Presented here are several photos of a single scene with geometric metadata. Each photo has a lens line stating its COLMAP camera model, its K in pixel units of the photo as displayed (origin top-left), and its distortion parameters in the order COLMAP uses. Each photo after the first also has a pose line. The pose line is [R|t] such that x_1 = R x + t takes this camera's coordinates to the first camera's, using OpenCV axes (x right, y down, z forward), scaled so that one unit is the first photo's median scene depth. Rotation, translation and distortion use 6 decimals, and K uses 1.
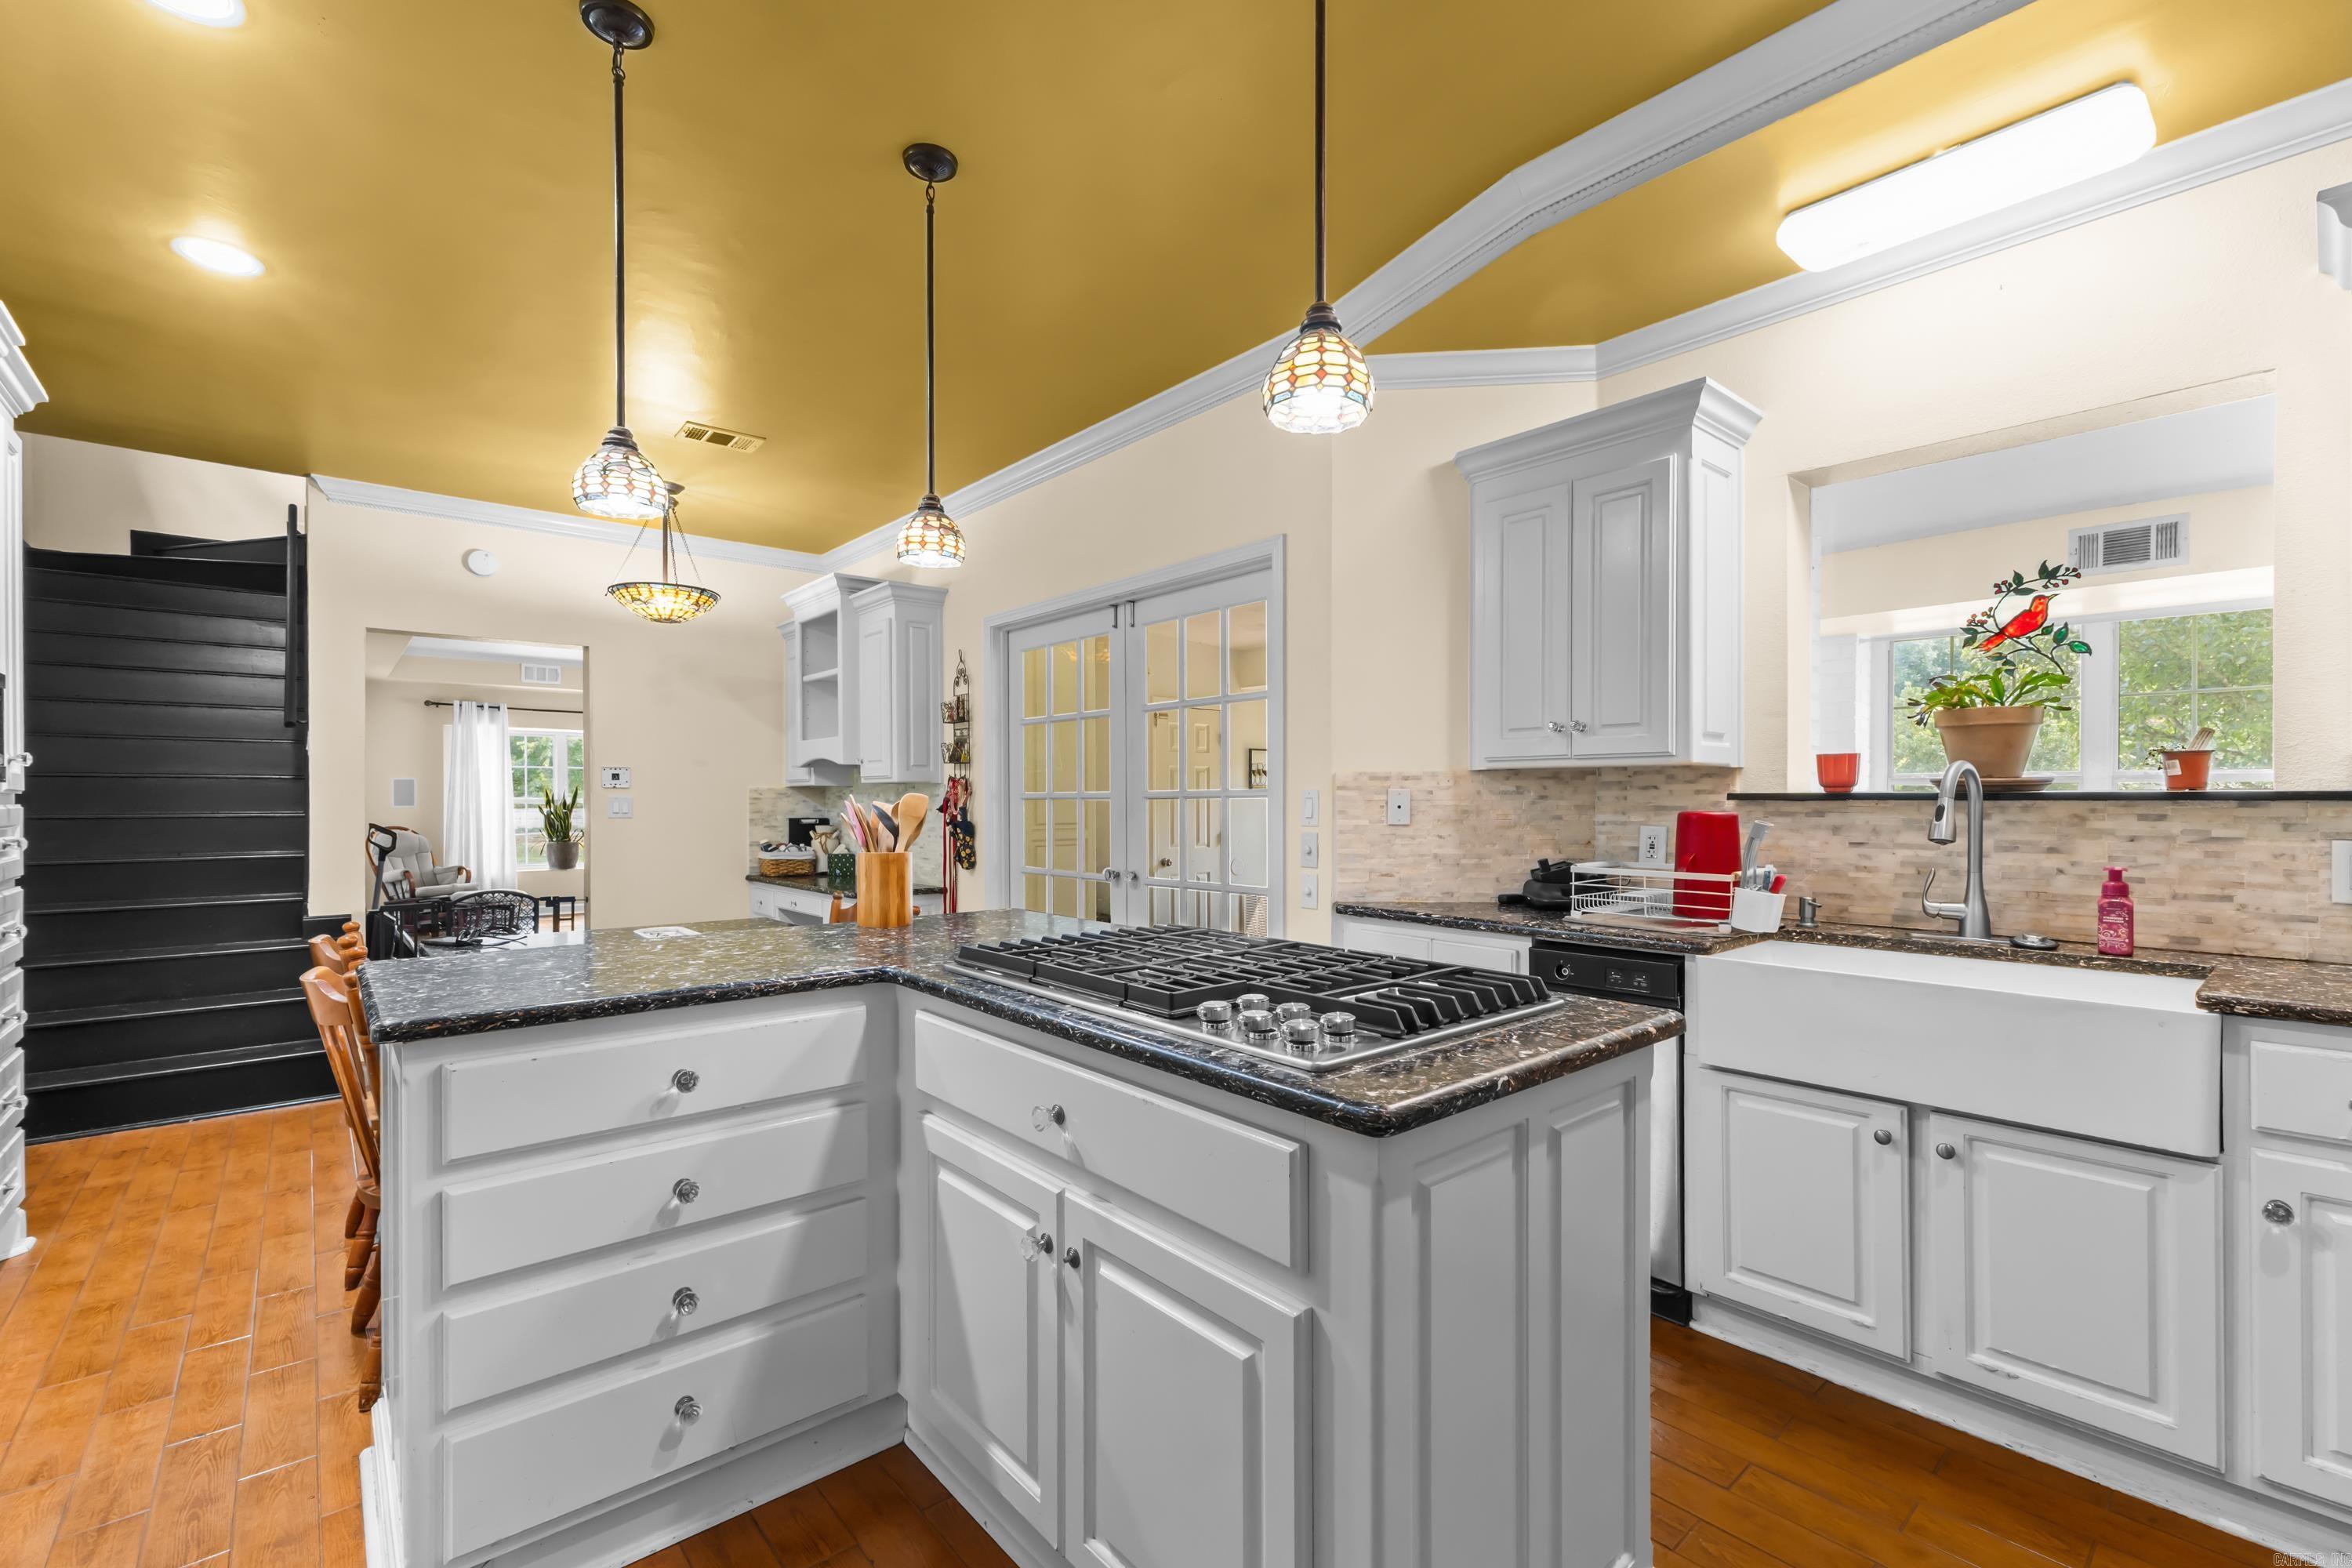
lens RADIAL K [[998.3, 0, 1179.0], [0, 998.3, 804.0], [0, 0, 1]] dist [0.002920, 0.000295]
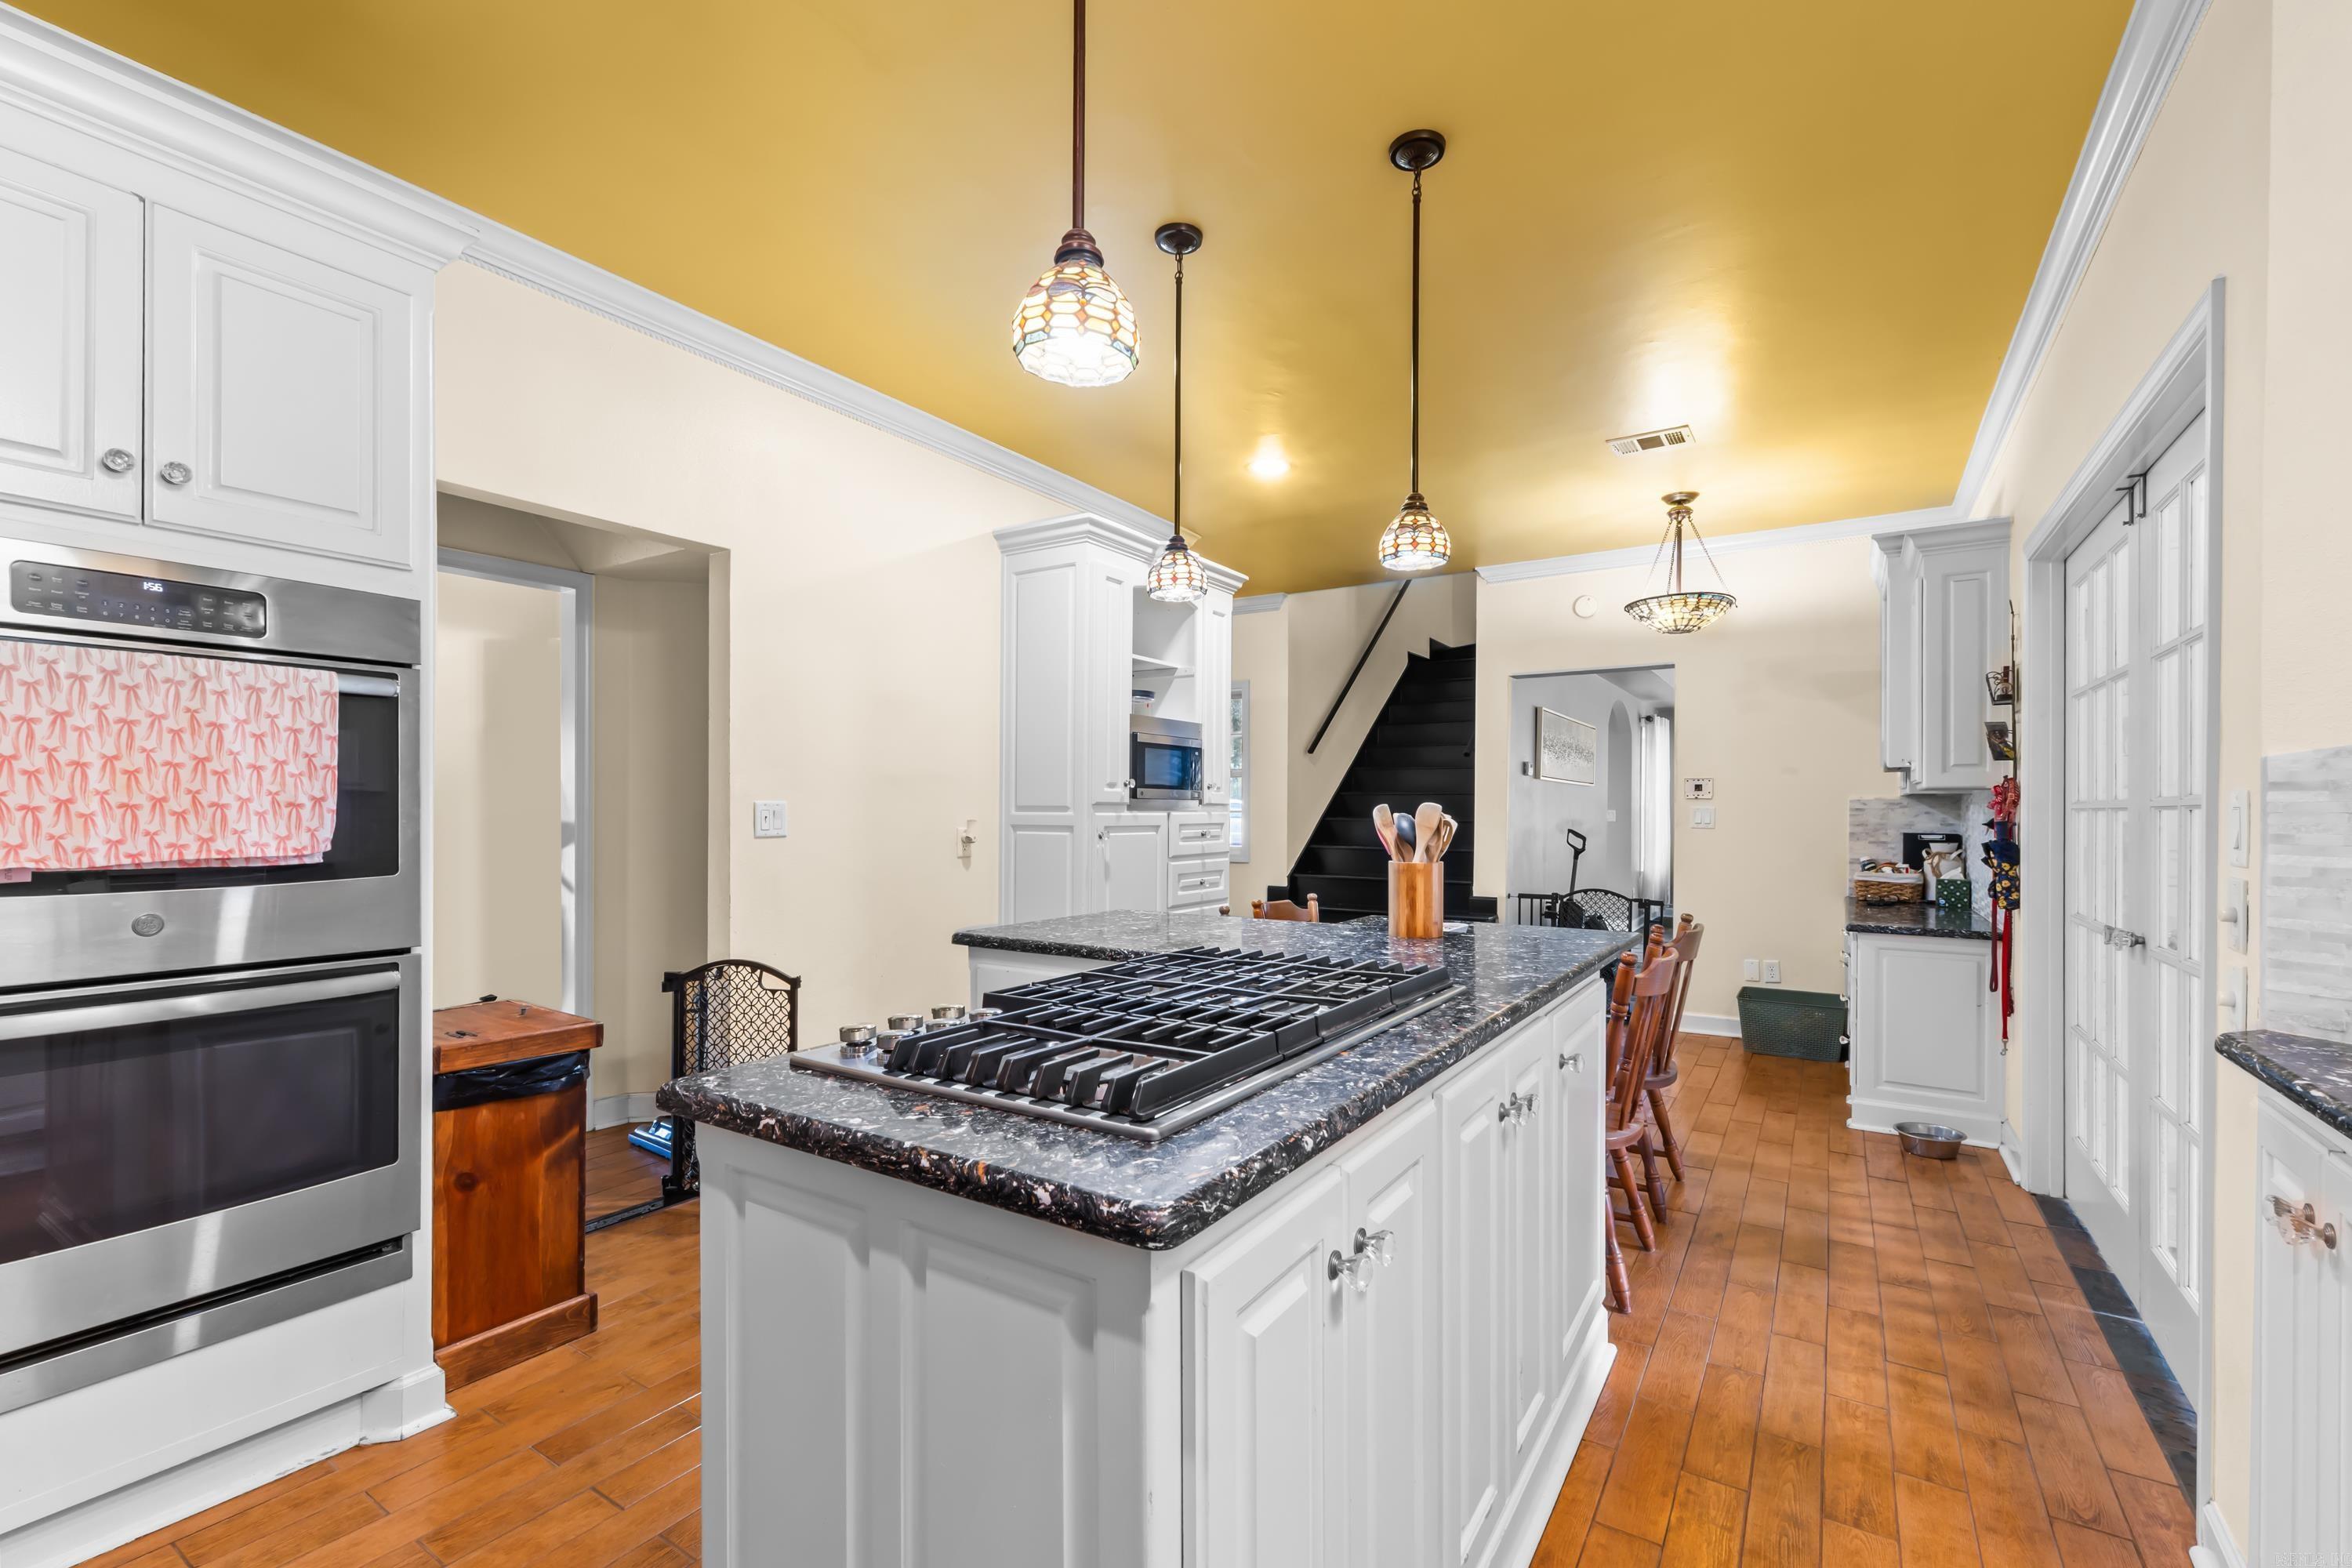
lens RADIAL K [[998.3, 0, 1217.7], [0, 998.3, 804.8], [0, 0, 1]] dist [0.002920, 0.000295]
pose [[0.298607, -0.003337, -0.954370, 0.469601], [-0.006646, 0.999962, -0.005576, -0.001605], [0.954353, 0.008008, 0.298573, 0.403585]]
